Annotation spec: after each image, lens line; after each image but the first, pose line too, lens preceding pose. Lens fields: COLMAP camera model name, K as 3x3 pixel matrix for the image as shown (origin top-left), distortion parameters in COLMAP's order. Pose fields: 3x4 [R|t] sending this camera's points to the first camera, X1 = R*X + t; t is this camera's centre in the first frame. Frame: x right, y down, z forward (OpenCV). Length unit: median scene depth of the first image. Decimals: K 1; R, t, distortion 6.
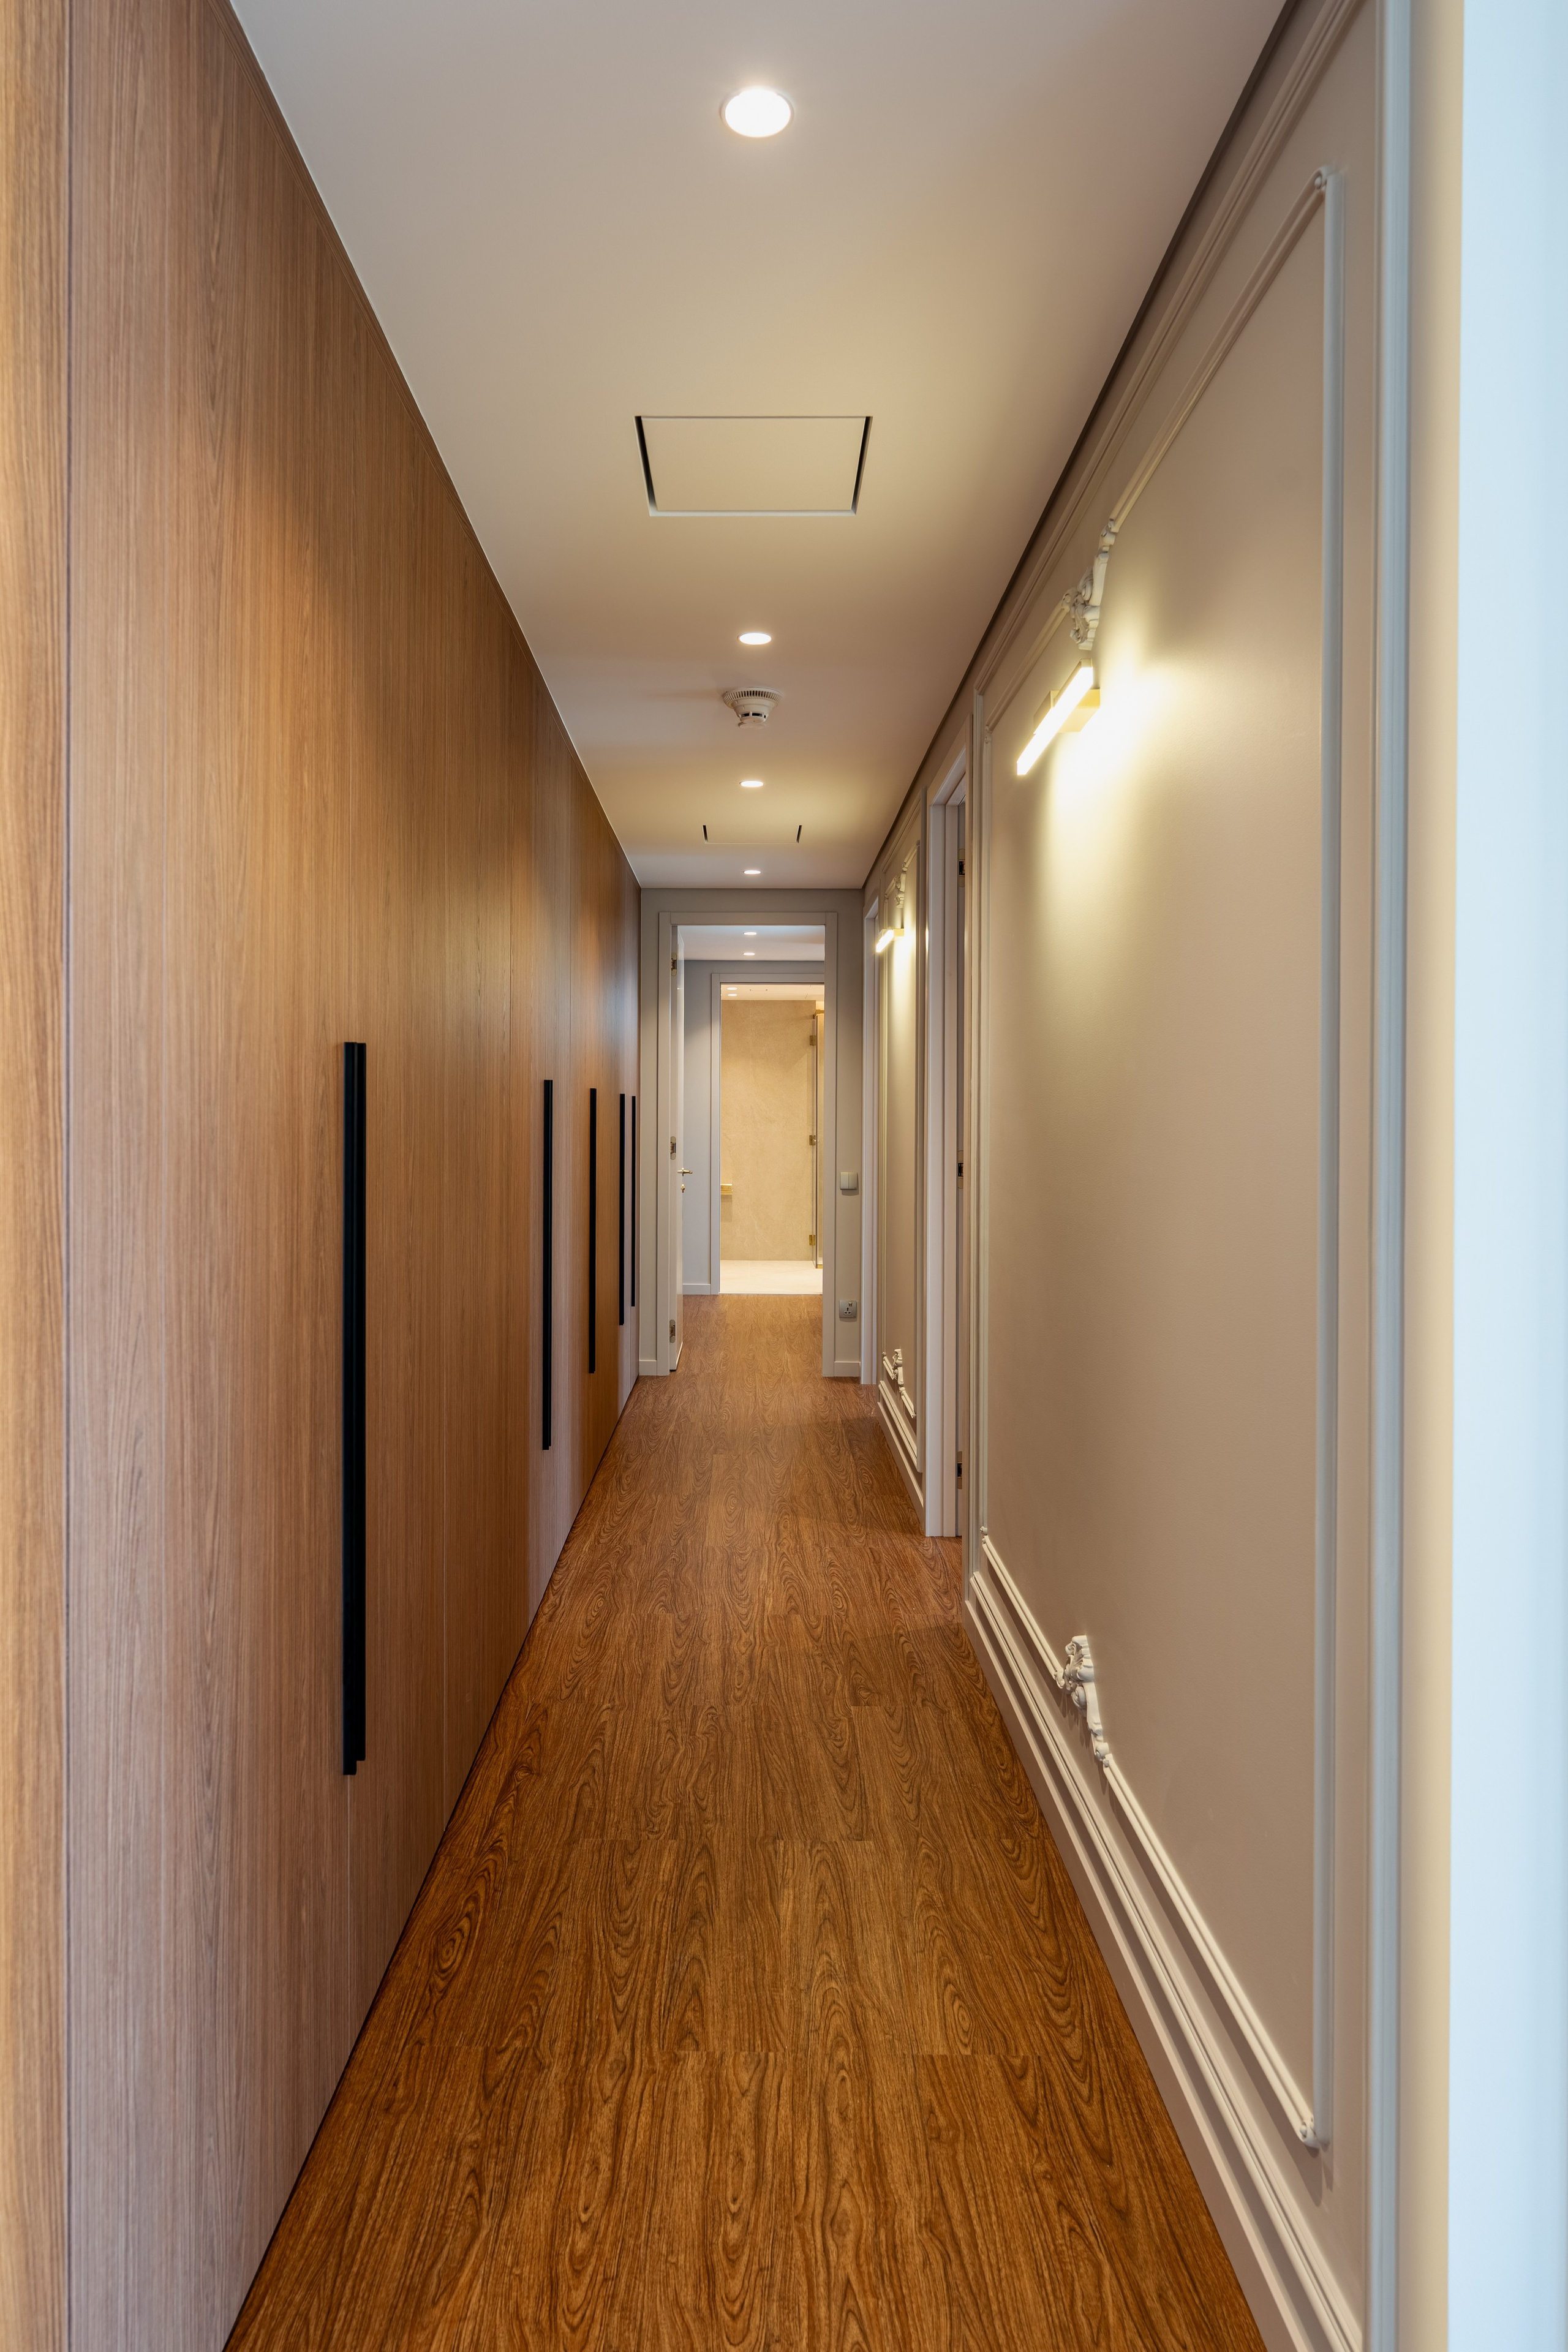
lens RADIAL K [[1471.5, 0, 718.0], [0, 1471.5, 1131.0], [0, 0, 1]] dist [-0.001758, 0.000480]
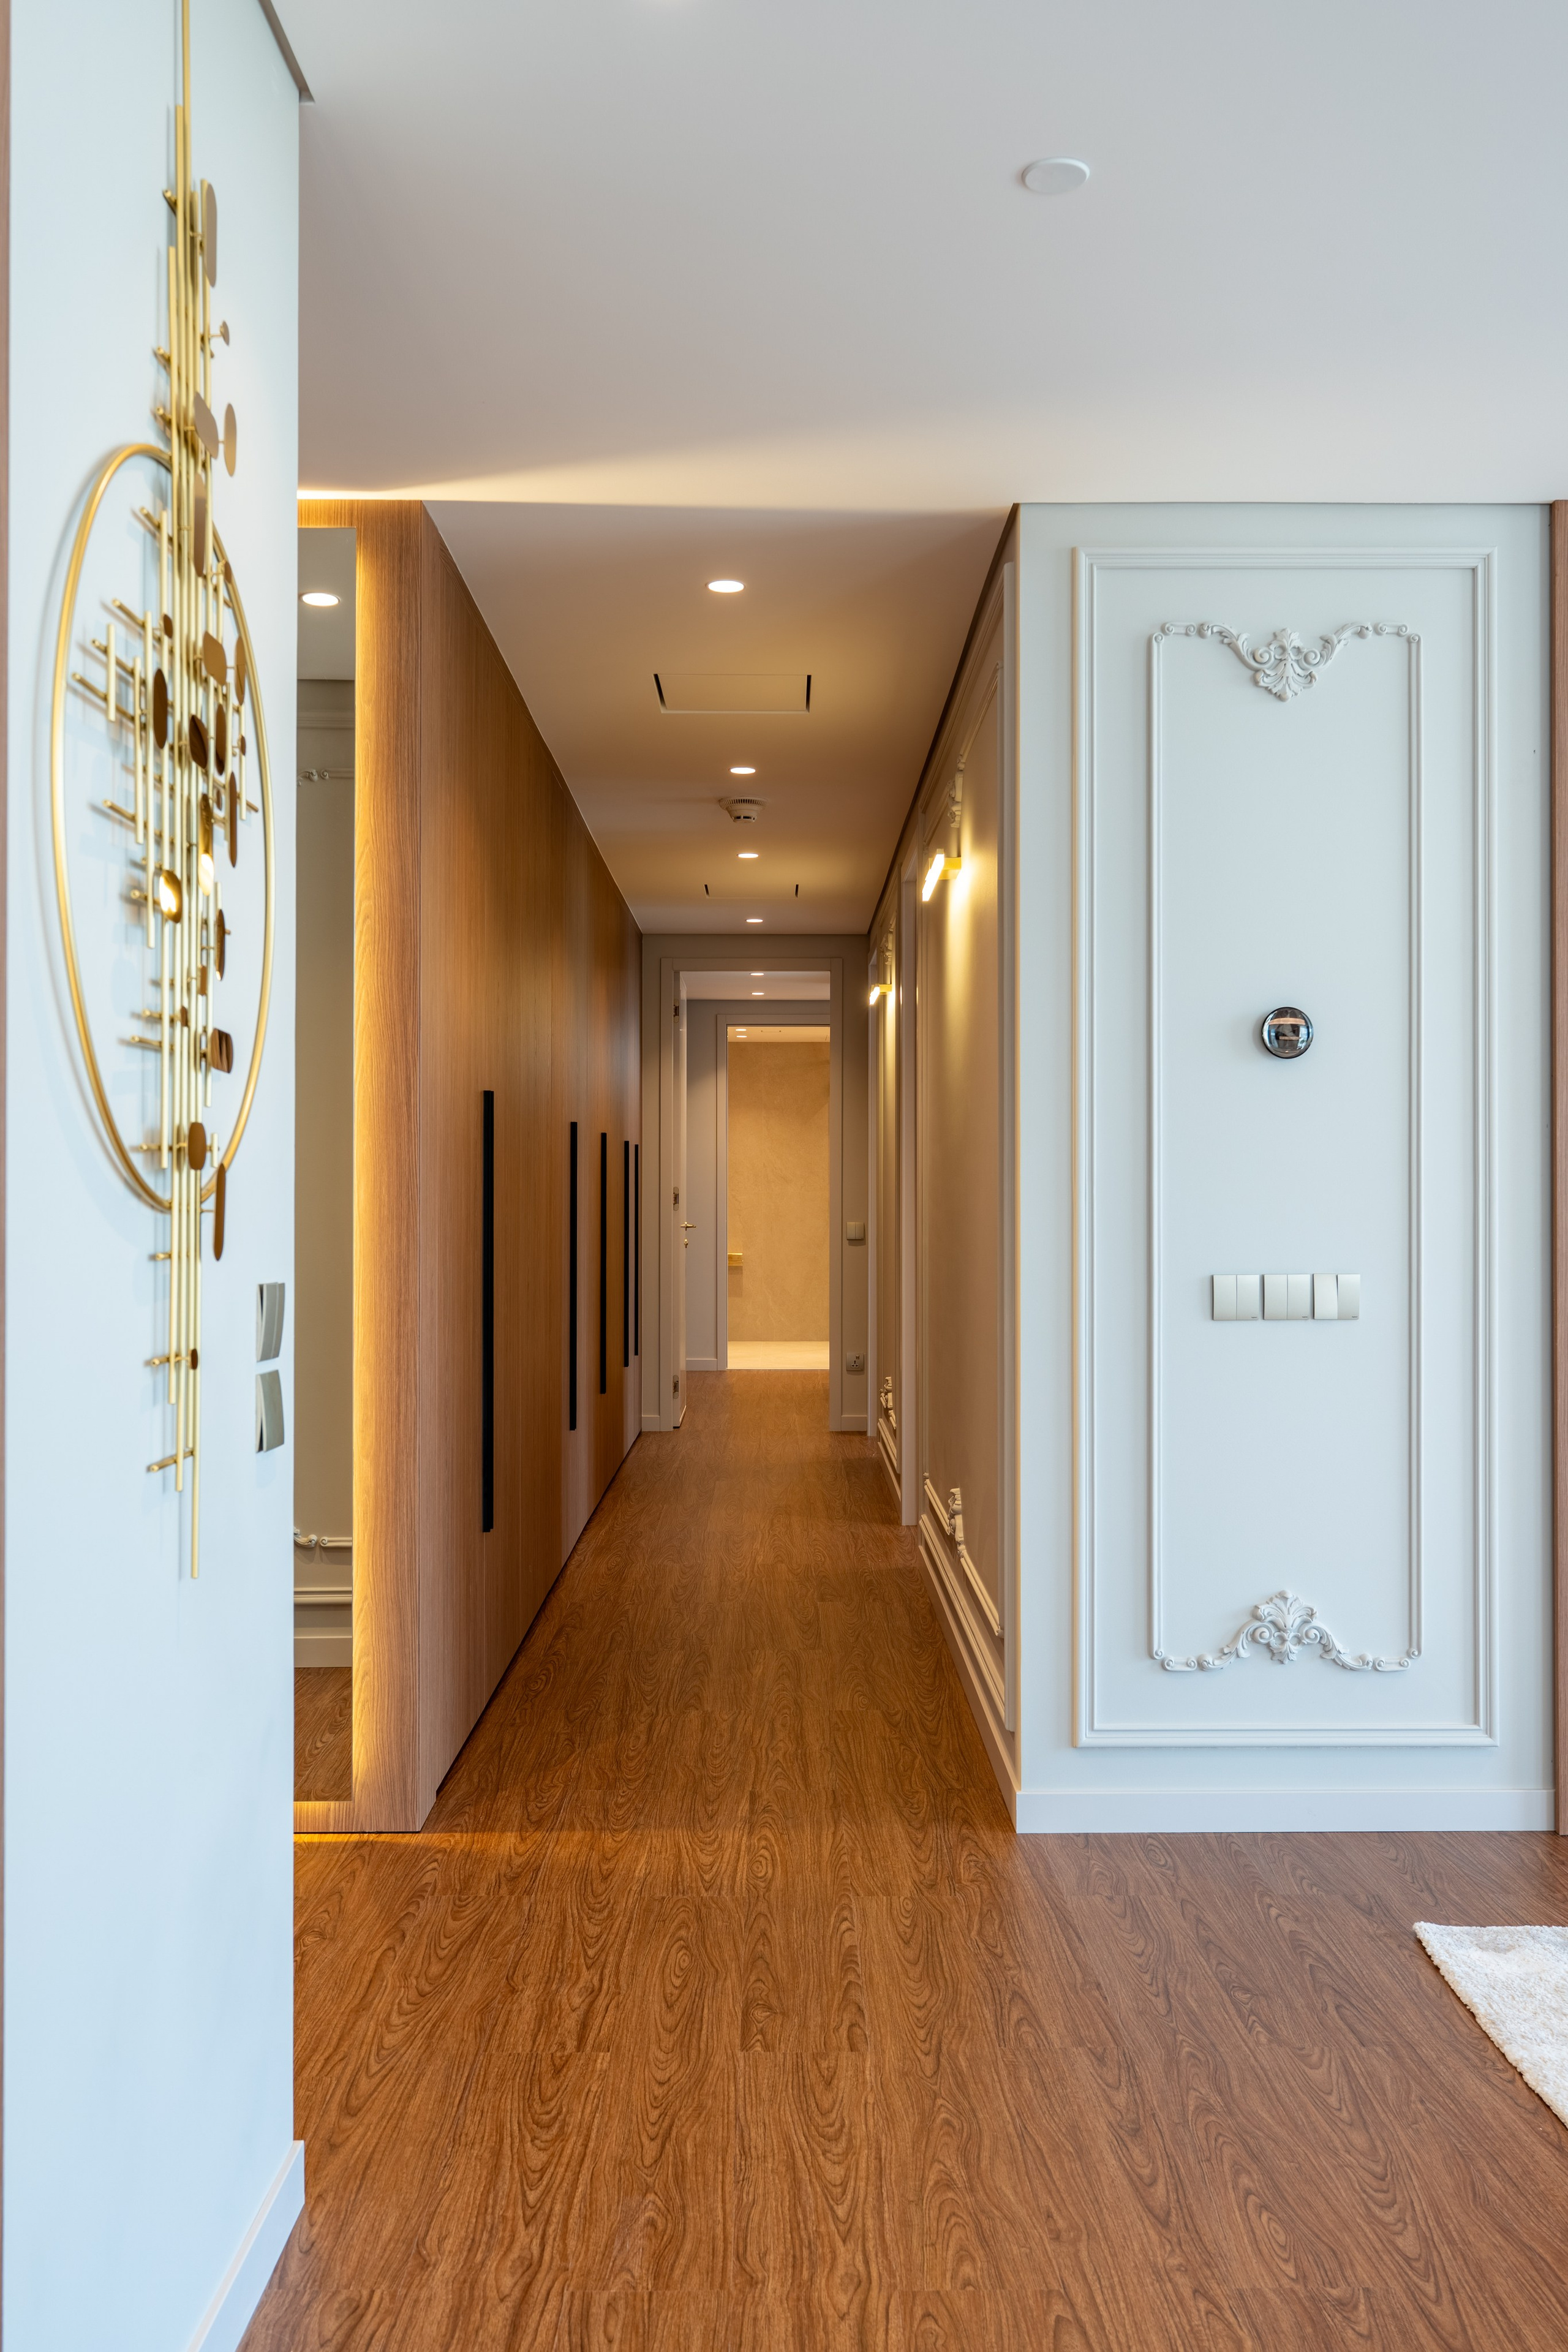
lens RADIAL K [[2026.7, 0, 799.7], [0, 2026.7, 1172.2], [0, 0, 1]] dist [0.020224, 0.003079]
pose [[0.999458, -0.003327, 0.032740, 0.030574], [0.003977, 0.999796, -0.019826, 0.083925], [-0.032667, 0.019946, 0.999267, -1.382761]]
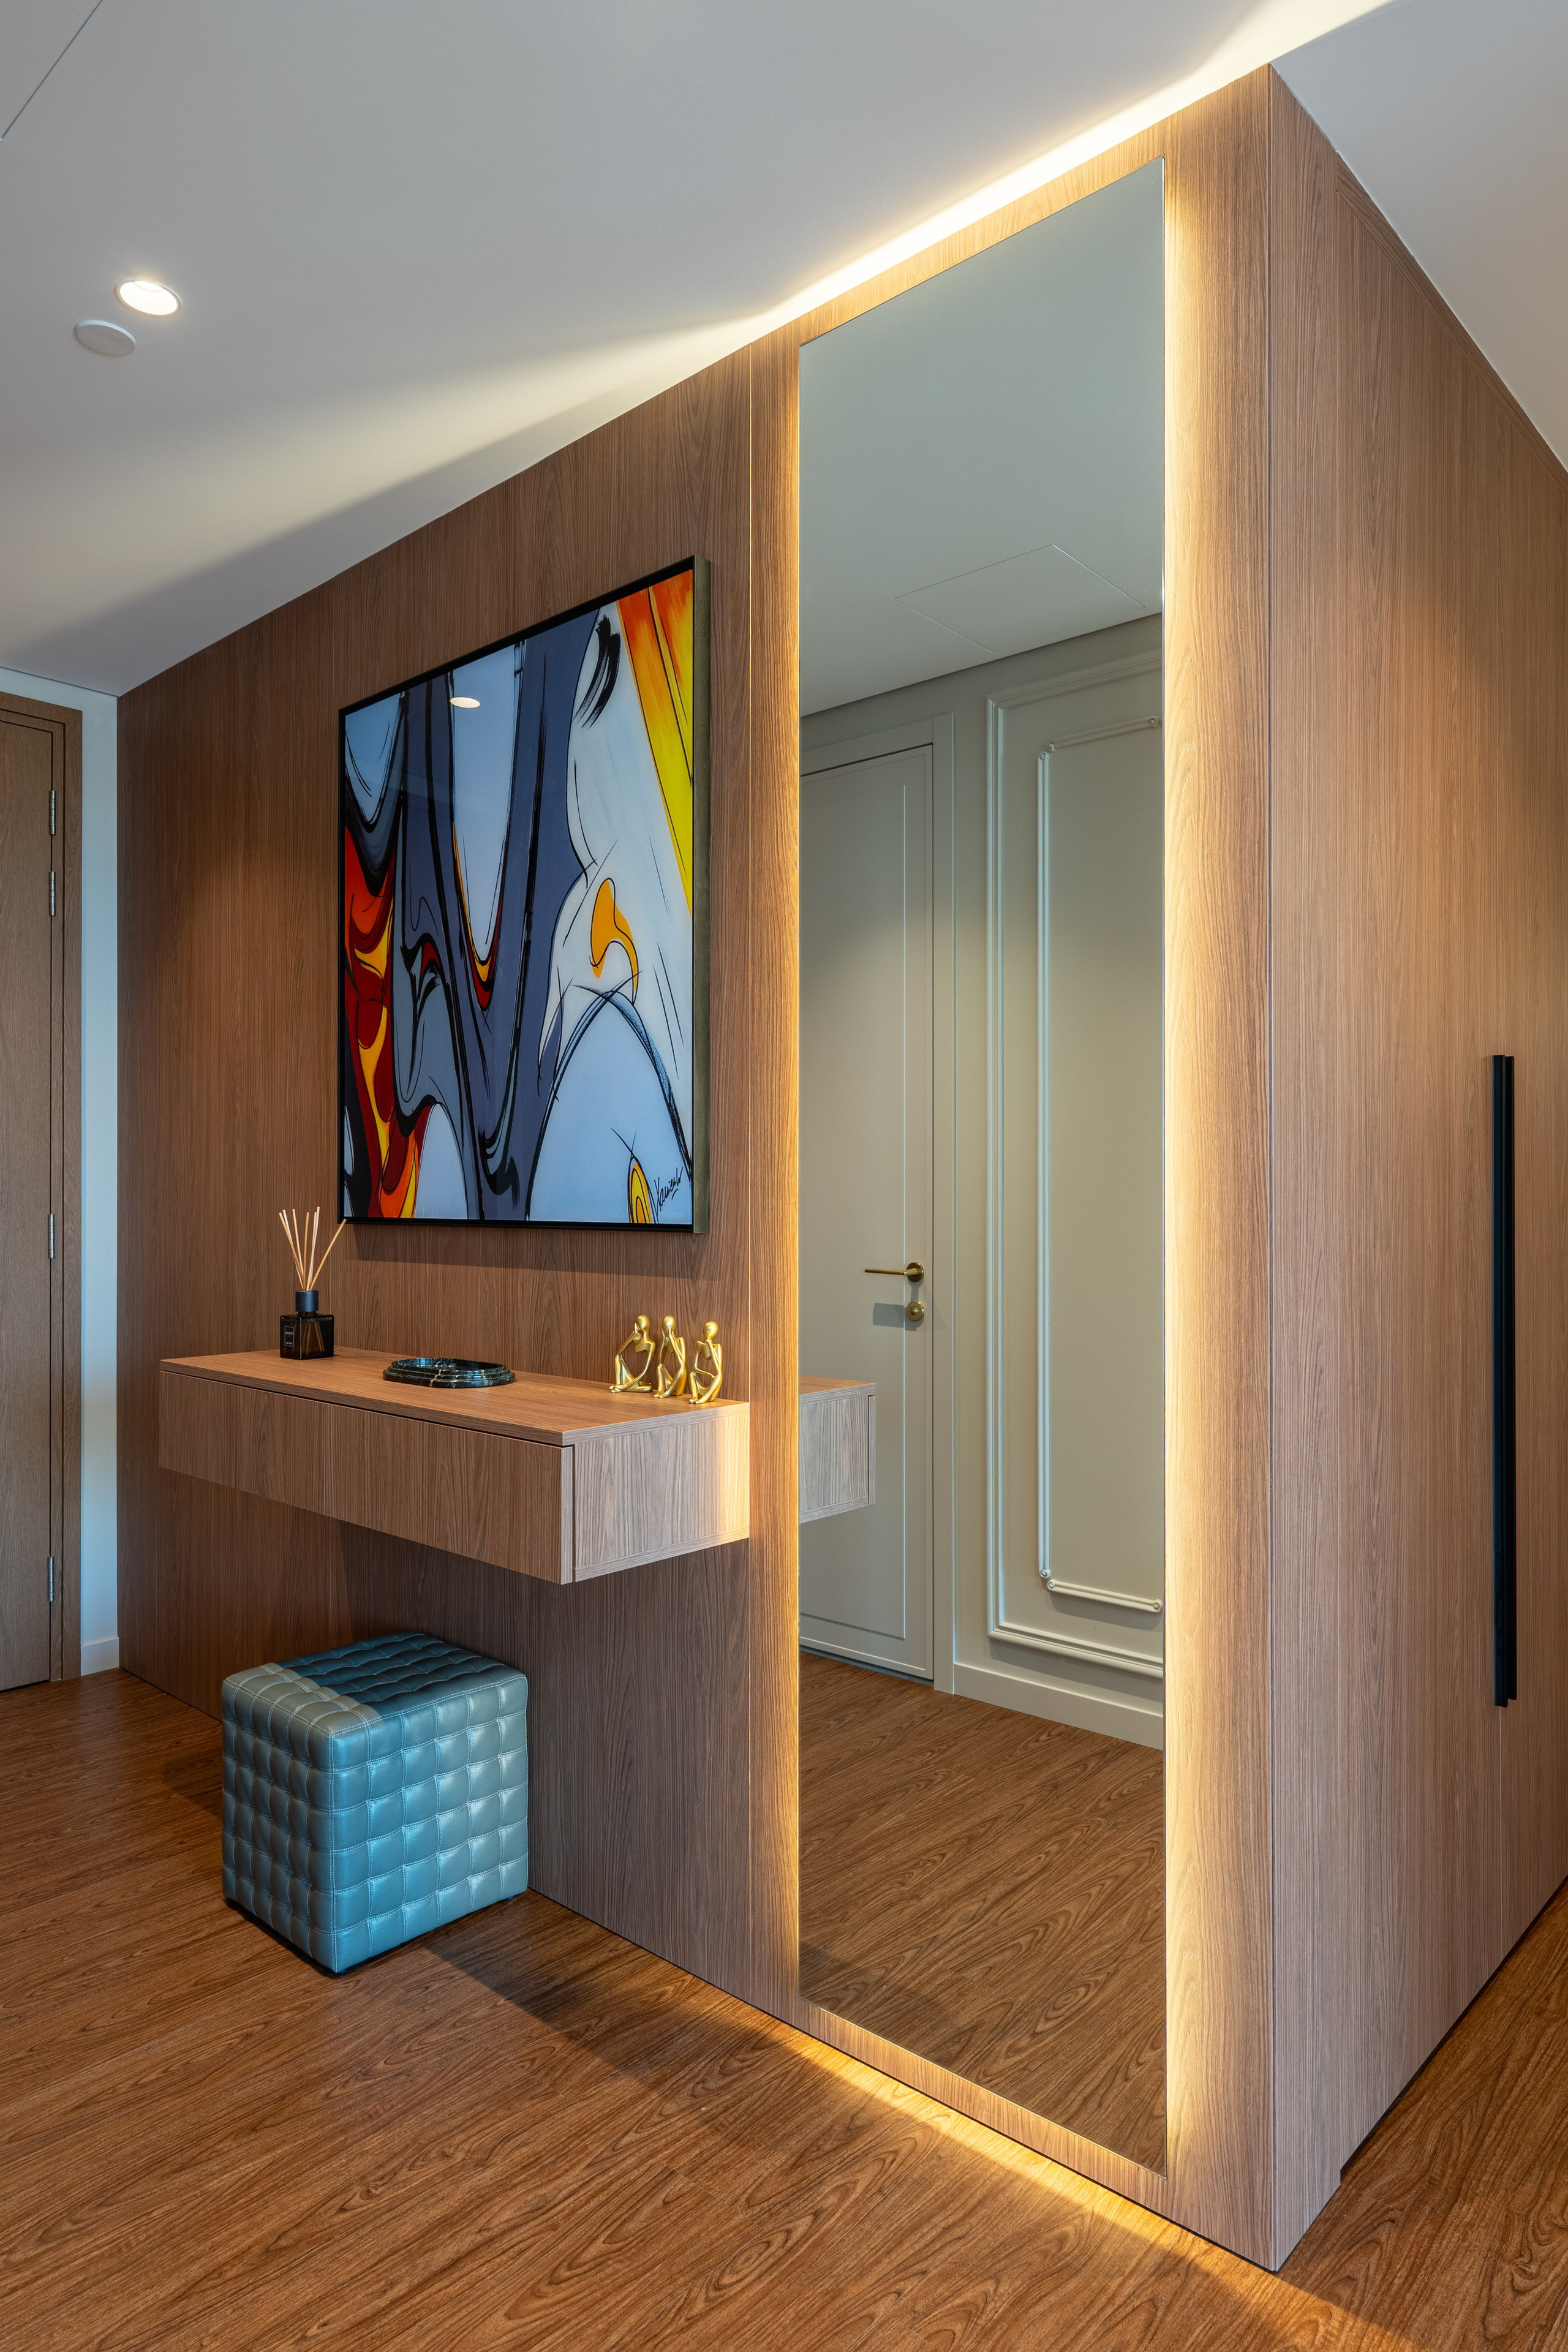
lens RADIAL K [[1426.8, 0, 780.1], [0, 1426.8, 1185.5], [0, 0, 1]] dist [-0.003234, 0.001752]
pose [[0.751259, -0.008487, -0.659953, 0.061293], [-0.002436, 0.999875, -0.015632, 0.062100], [0.660003, 0.013351, 0.751144, -0.197821]]
